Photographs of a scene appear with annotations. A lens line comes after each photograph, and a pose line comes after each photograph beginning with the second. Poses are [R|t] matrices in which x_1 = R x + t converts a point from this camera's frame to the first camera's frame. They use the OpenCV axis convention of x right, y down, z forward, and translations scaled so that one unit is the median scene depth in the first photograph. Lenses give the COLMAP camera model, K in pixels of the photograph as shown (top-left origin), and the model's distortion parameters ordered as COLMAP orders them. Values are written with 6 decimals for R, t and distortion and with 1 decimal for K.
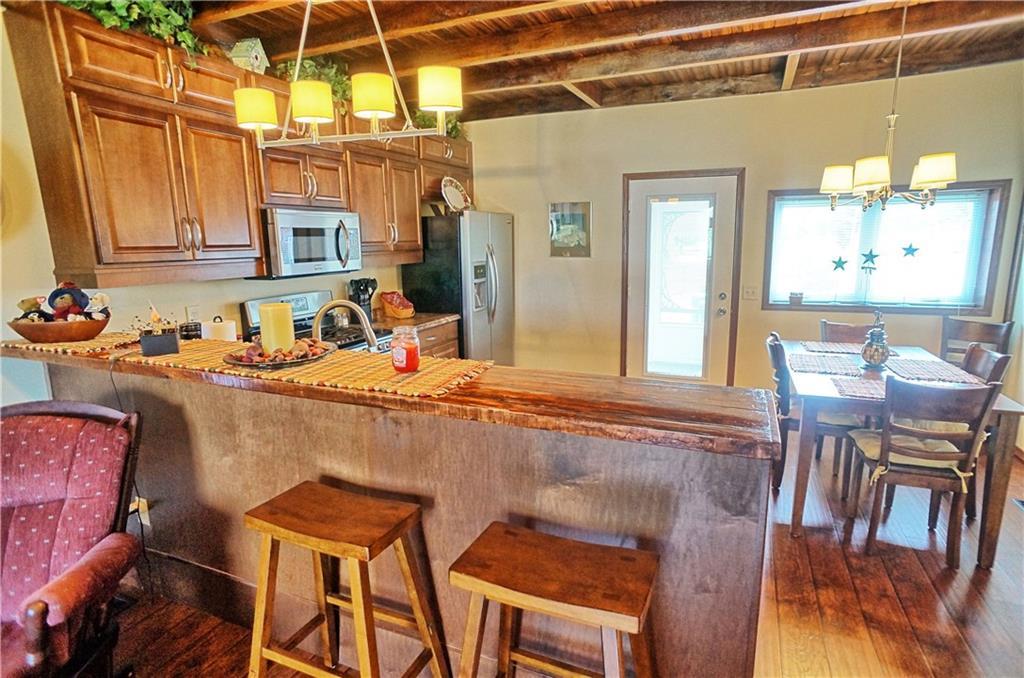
lens RADIAL K [[540.5, 0, 519.6], [0, 540.5, 345.2], [0, 0, 1]] dist [-0.073916, 0.051018]
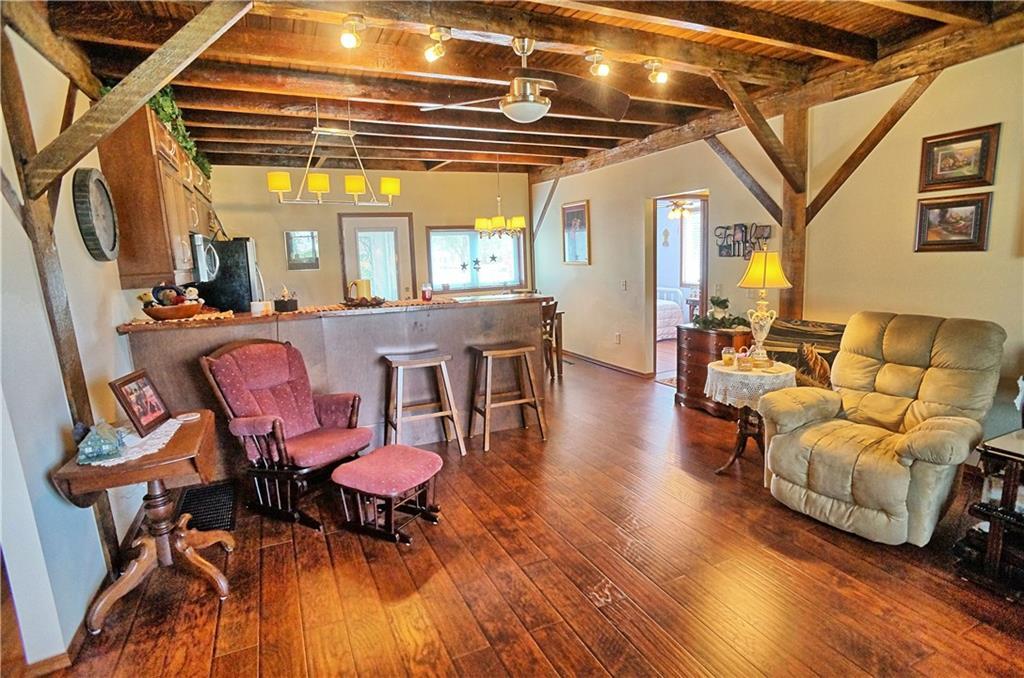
lens RADIAL K [[540.5, 0, 519.6], [0, 540.5, 345.2], [0, 0, 1]] dist [-0.073916, 0.051018]
pose [[0.666741, -0.131096, 0.733669, -0.642807], [0.162158, 0.986342, 0.028880, 0.088630], [-0.727435, 0.099715, 0.678893, -0.365615]]
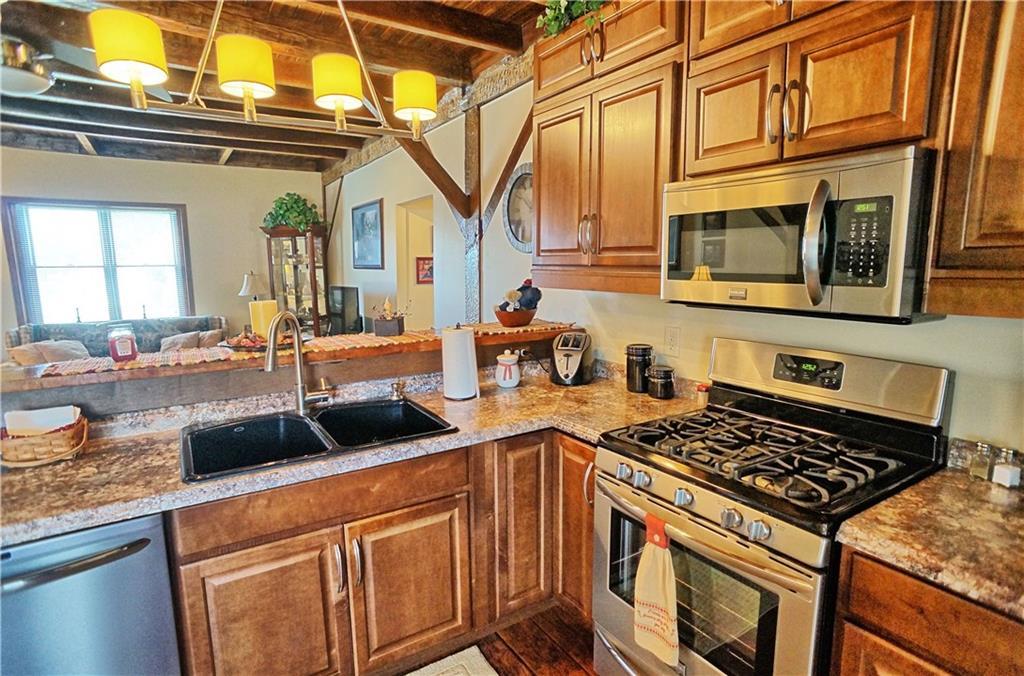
lens RADIAL K [[540.5, 0, 519.6], [0, 540.5, 344.2], [0, 0, 1]] dist [-0.073916, 0.051018]
pose [[-0.558374, 0.142153, -0.817320, 0.087922], [-0.142200, 0.954228, 0.263112, -0.146203], [0.817311, 0.263138, -0.512602, 0.801395]]
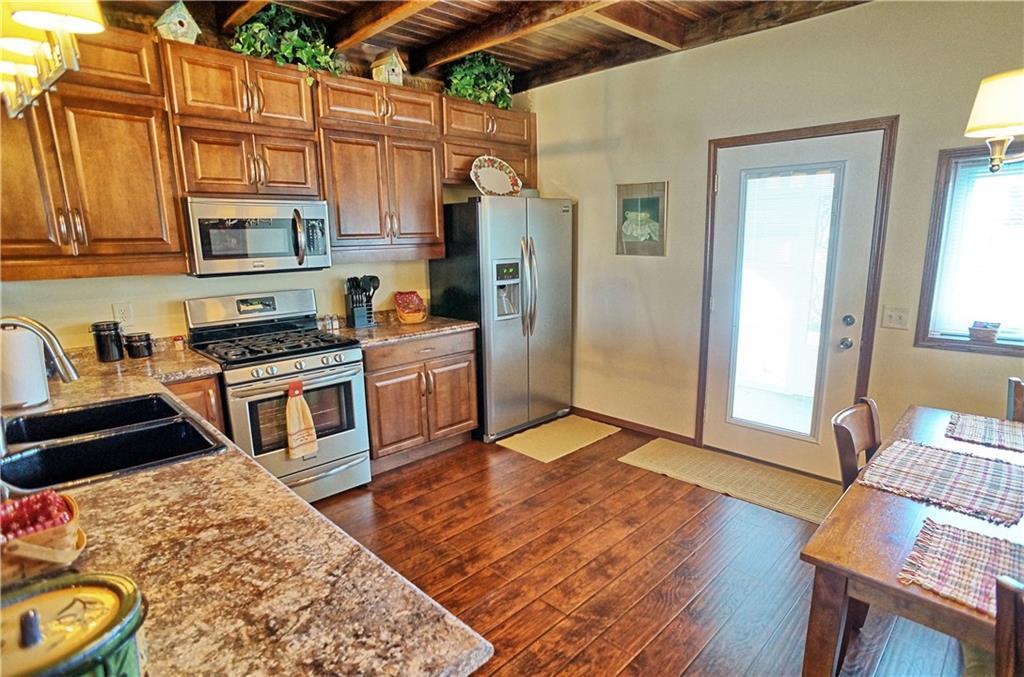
lens RADIAL K [[540.5, 0, 519.6], [0, 540.5, 344.7], [0, 0, 1]] dist [-0.073916, 0.051018]
pose [[0.925880, 0.078498, -0.369574, 0.254882], [-0.072801, 0.996914, 0.029361, -0.052512], [0.370738, -0.000280, 0.928737, 0.259346]]
